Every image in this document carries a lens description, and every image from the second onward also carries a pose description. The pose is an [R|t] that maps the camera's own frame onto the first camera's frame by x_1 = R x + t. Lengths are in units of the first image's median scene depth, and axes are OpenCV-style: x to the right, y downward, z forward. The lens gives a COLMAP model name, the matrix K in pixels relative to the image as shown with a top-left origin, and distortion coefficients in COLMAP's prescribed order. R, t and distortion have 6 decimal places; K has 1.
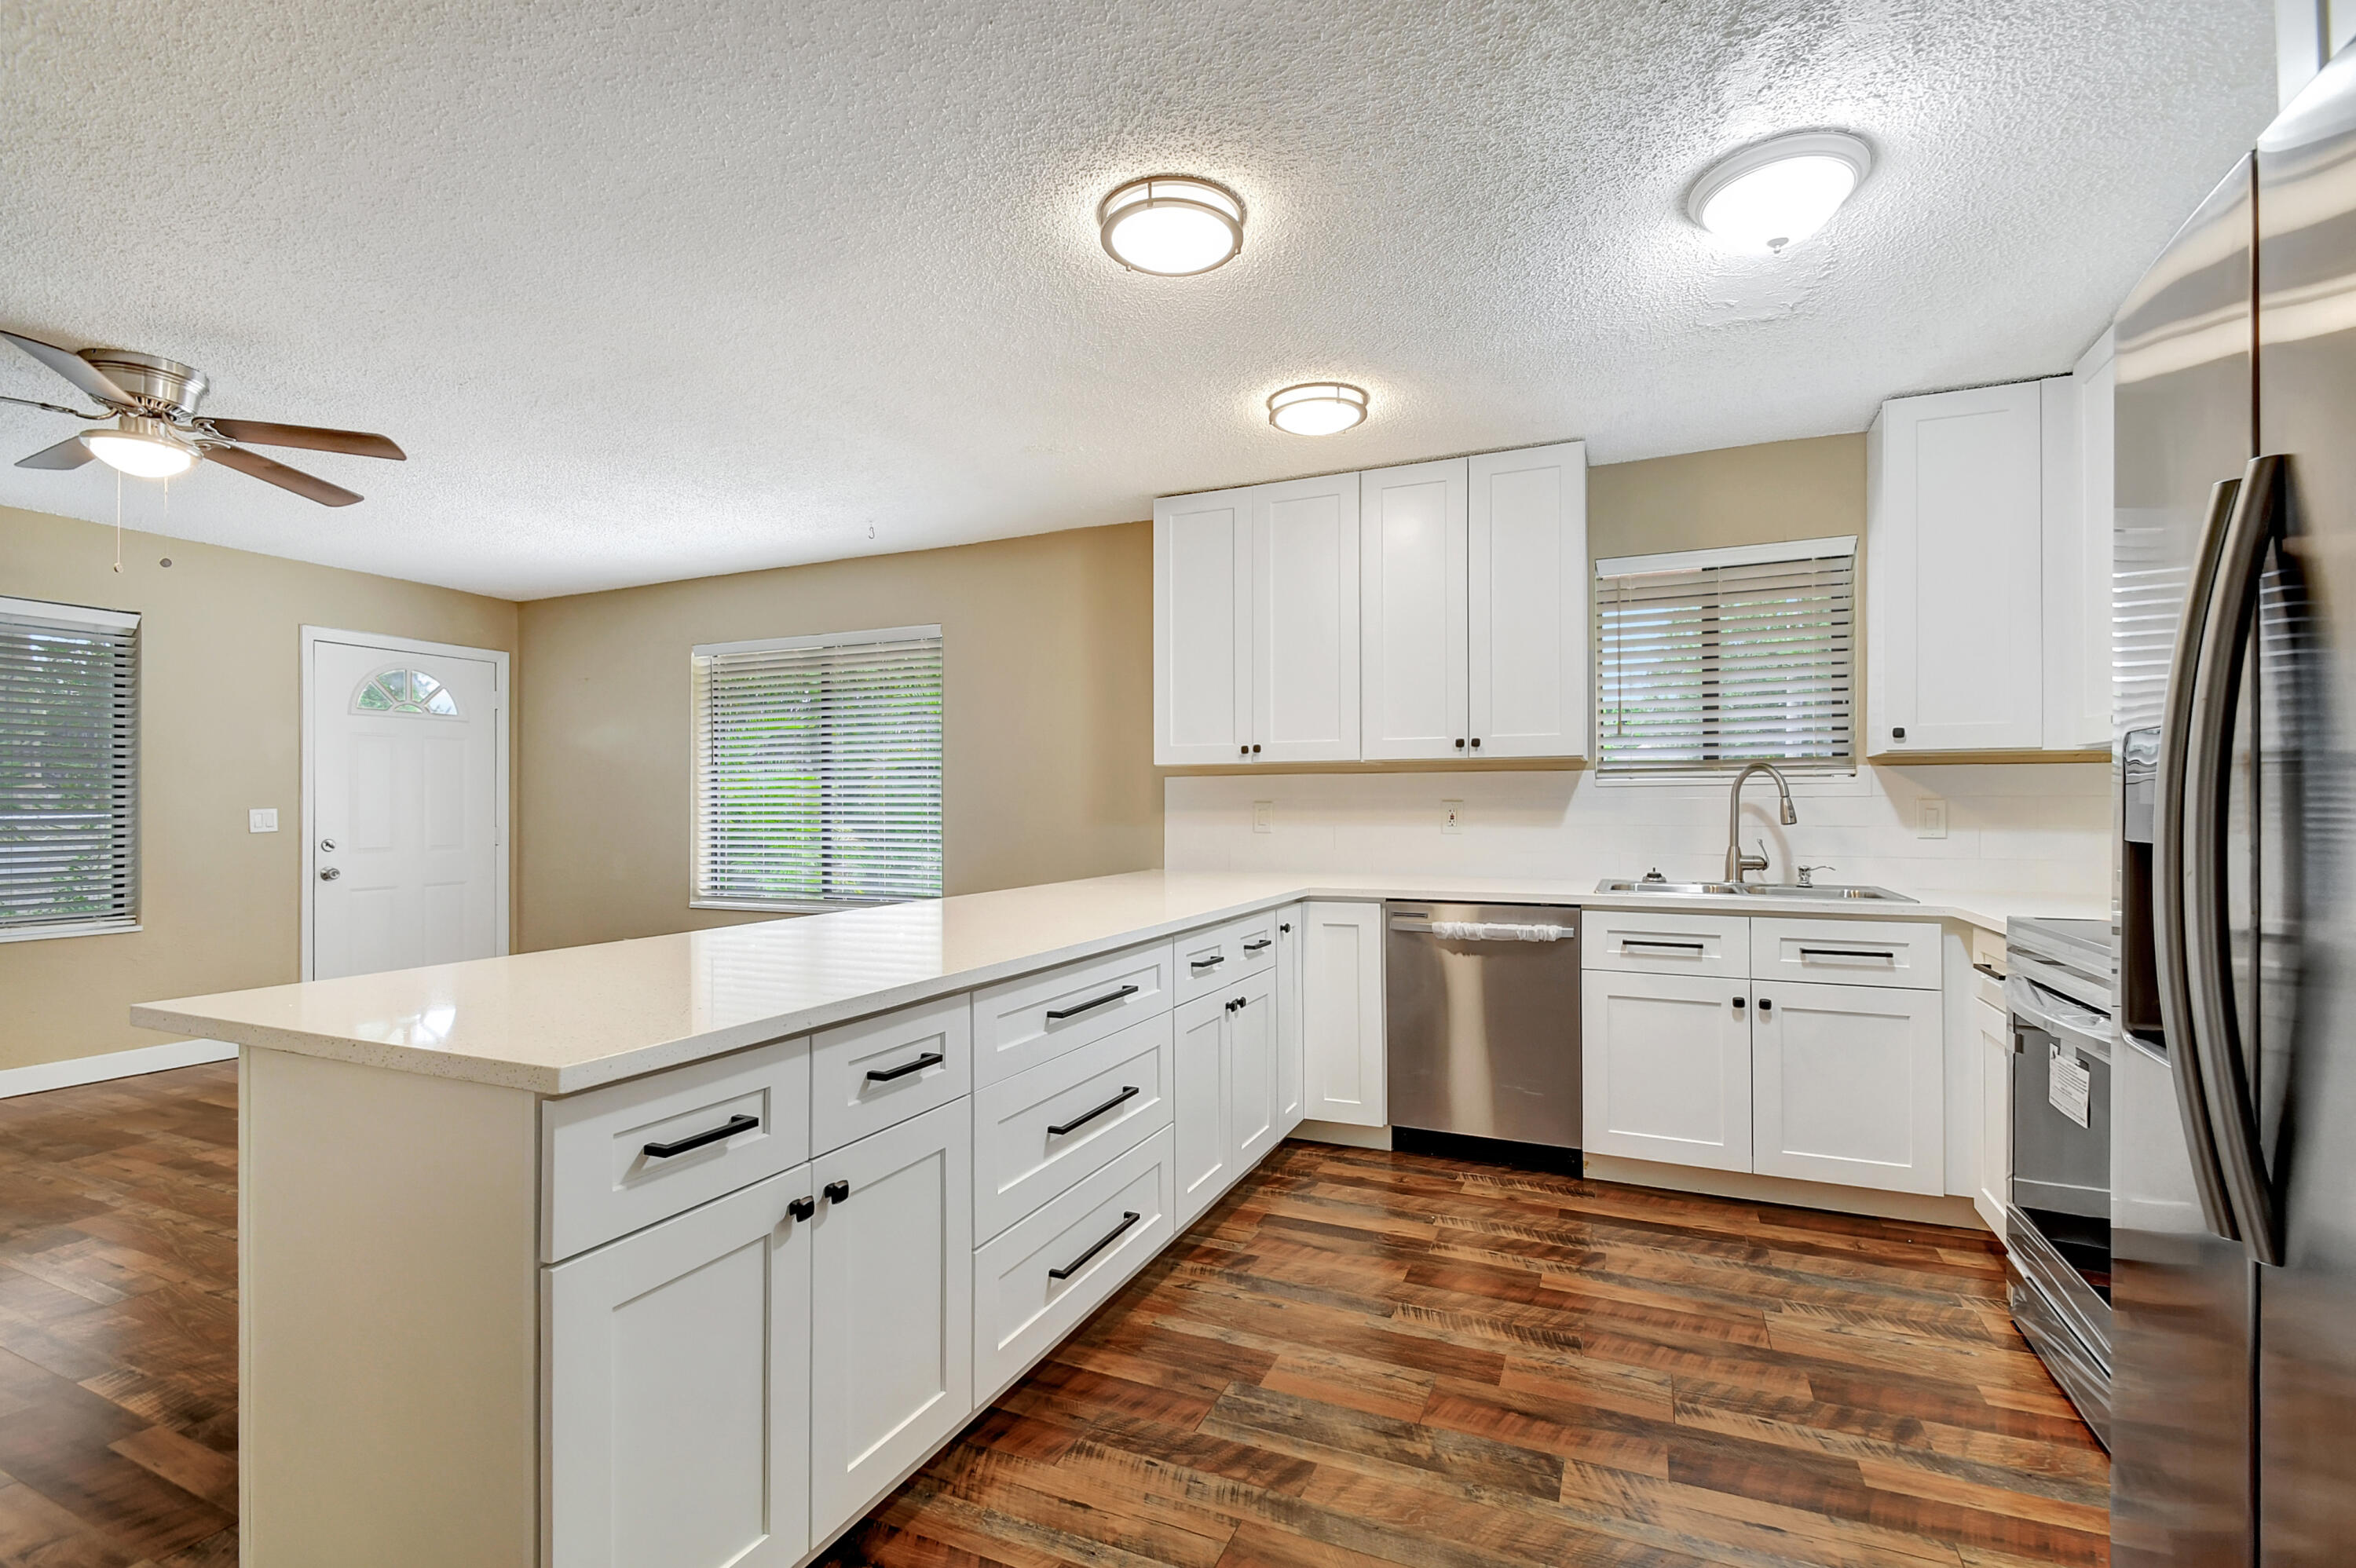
lens RADIAL K [[1065.7, 0, 1172.3], [0, 1065.7, 807.6], [0, 0, 1]] dist [-0.002344, -0.000590]
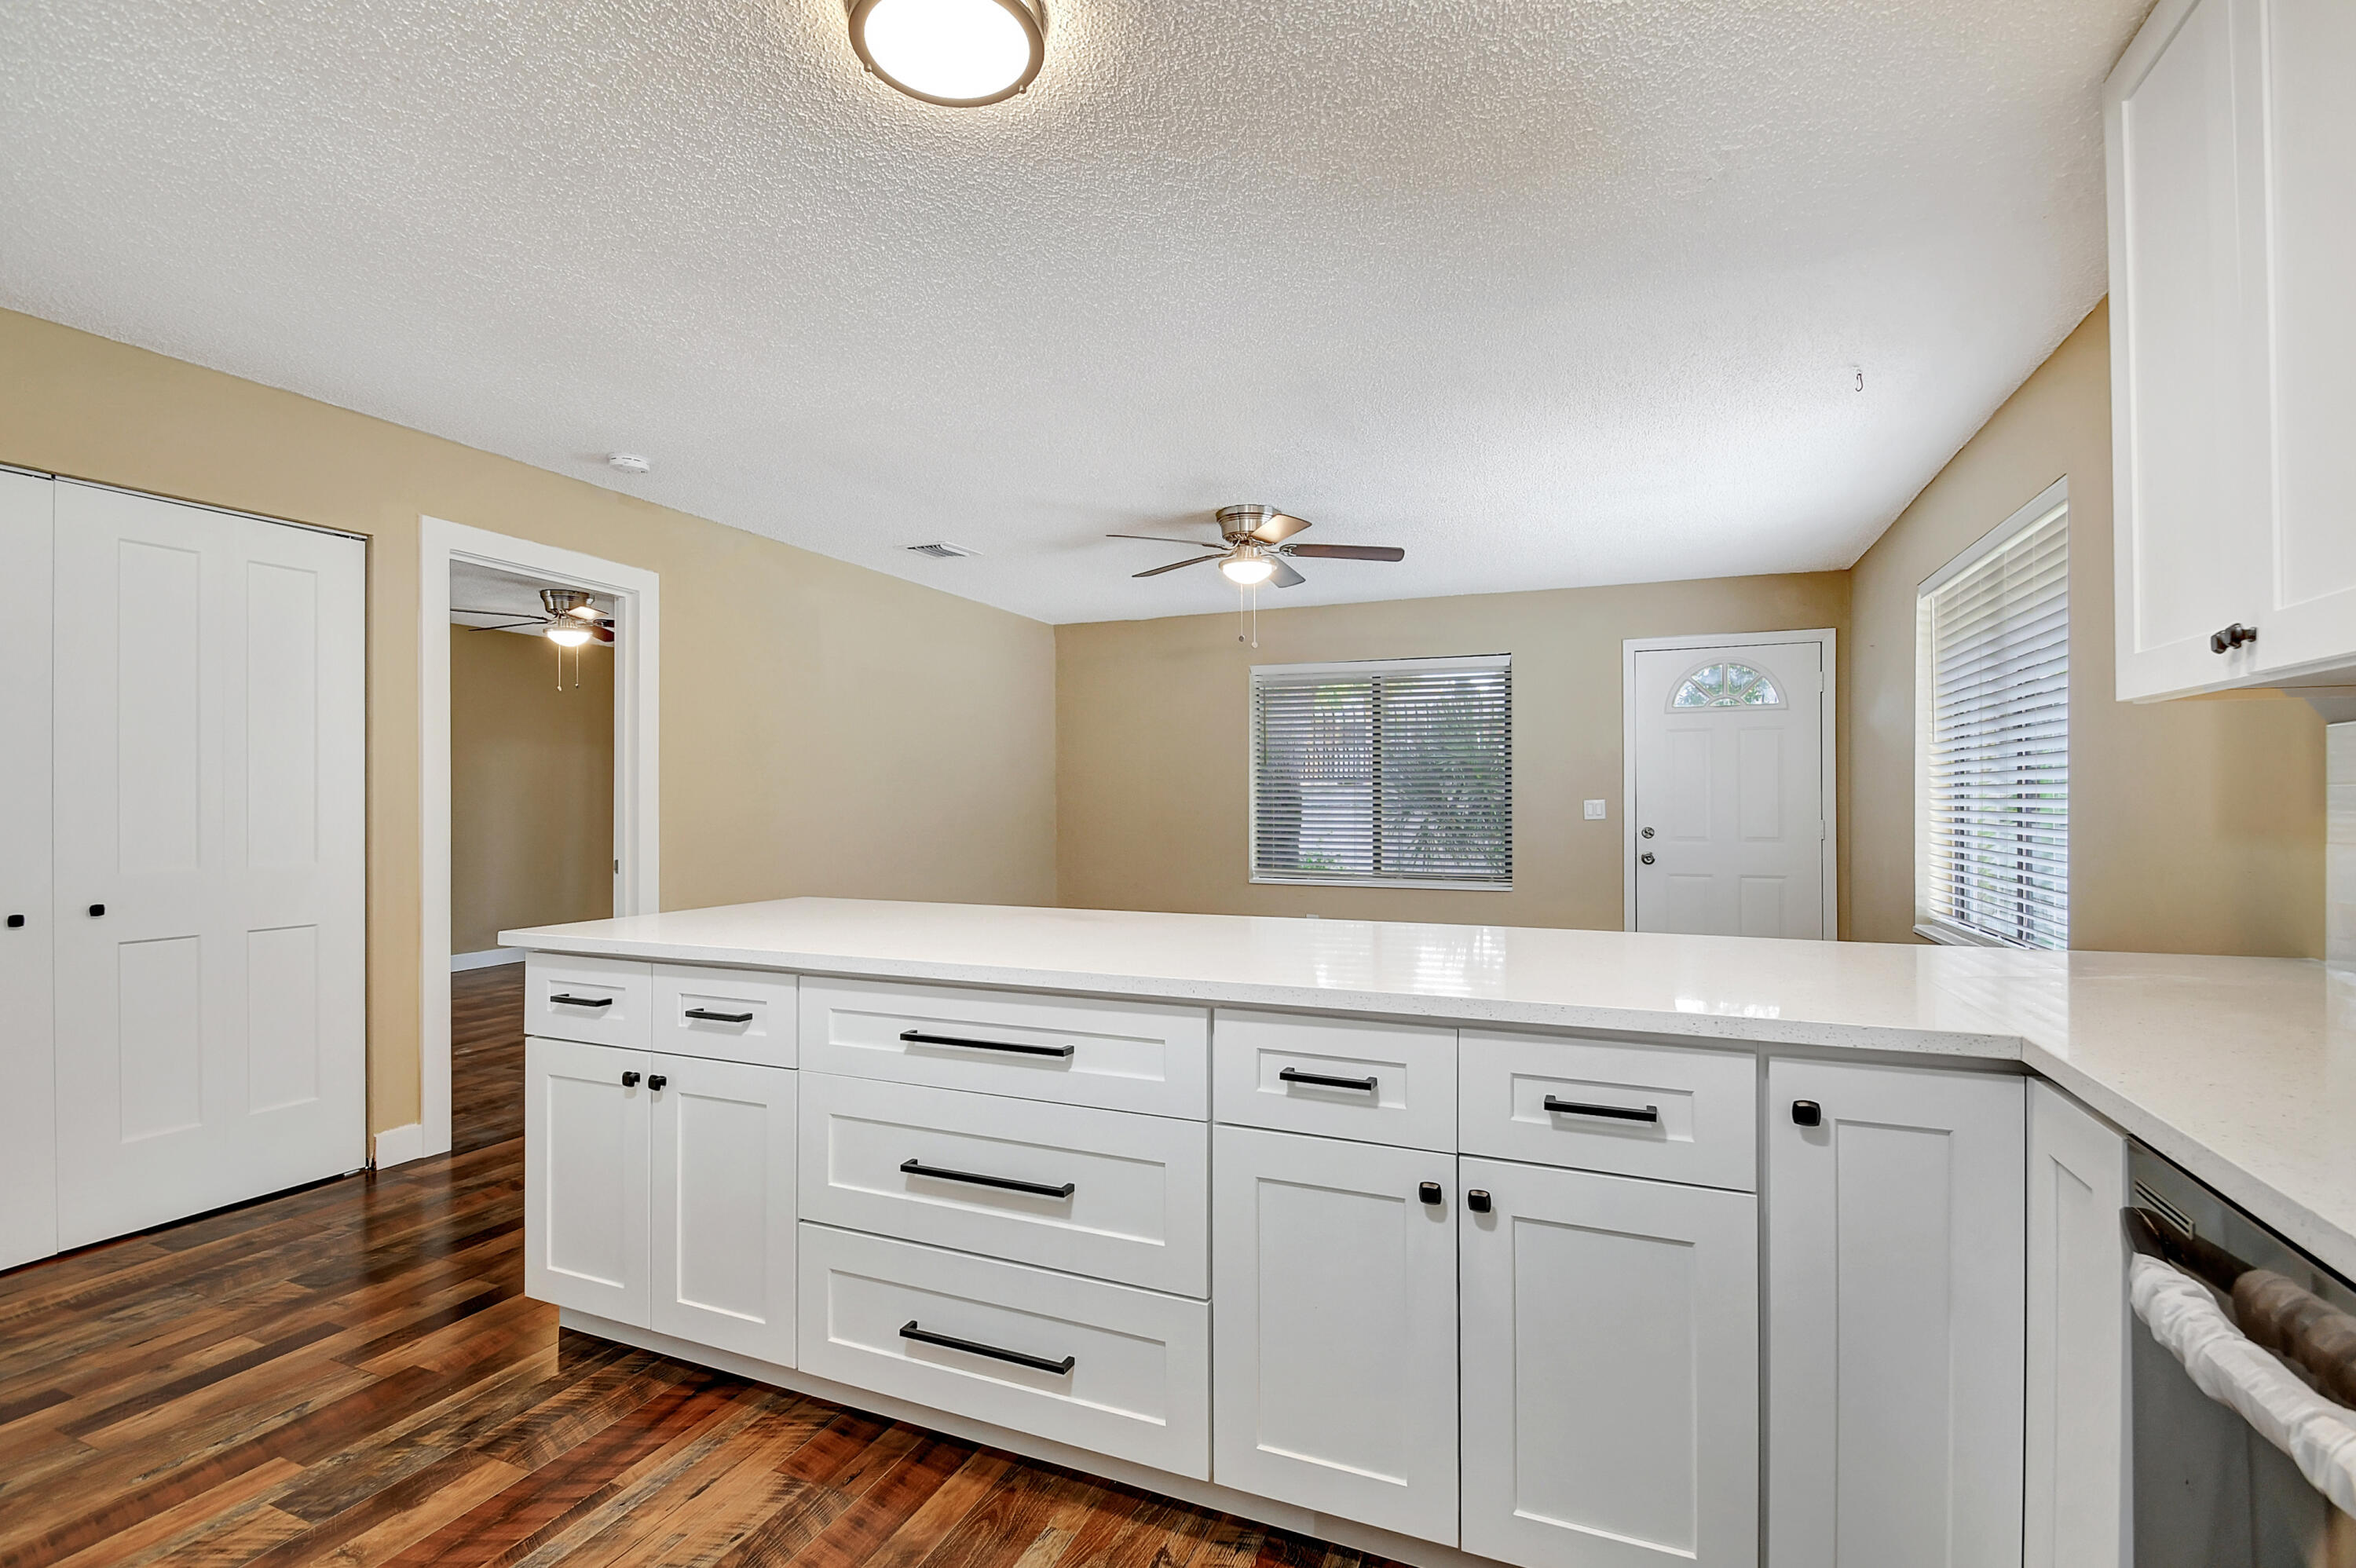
lens RADIAL K [[1065.7, 0, 1172.3], [0, 1065.7, 807.6], [0, 0, 1]] dist [-0.002344, -0.000590]
pose [[0.017754, 0.012200, -0.999768, 0.788095], [0.002973, 0.999920, 0.012254, -0.014738], [0.999838, -0.003190, 0.017717, 1.206478]]
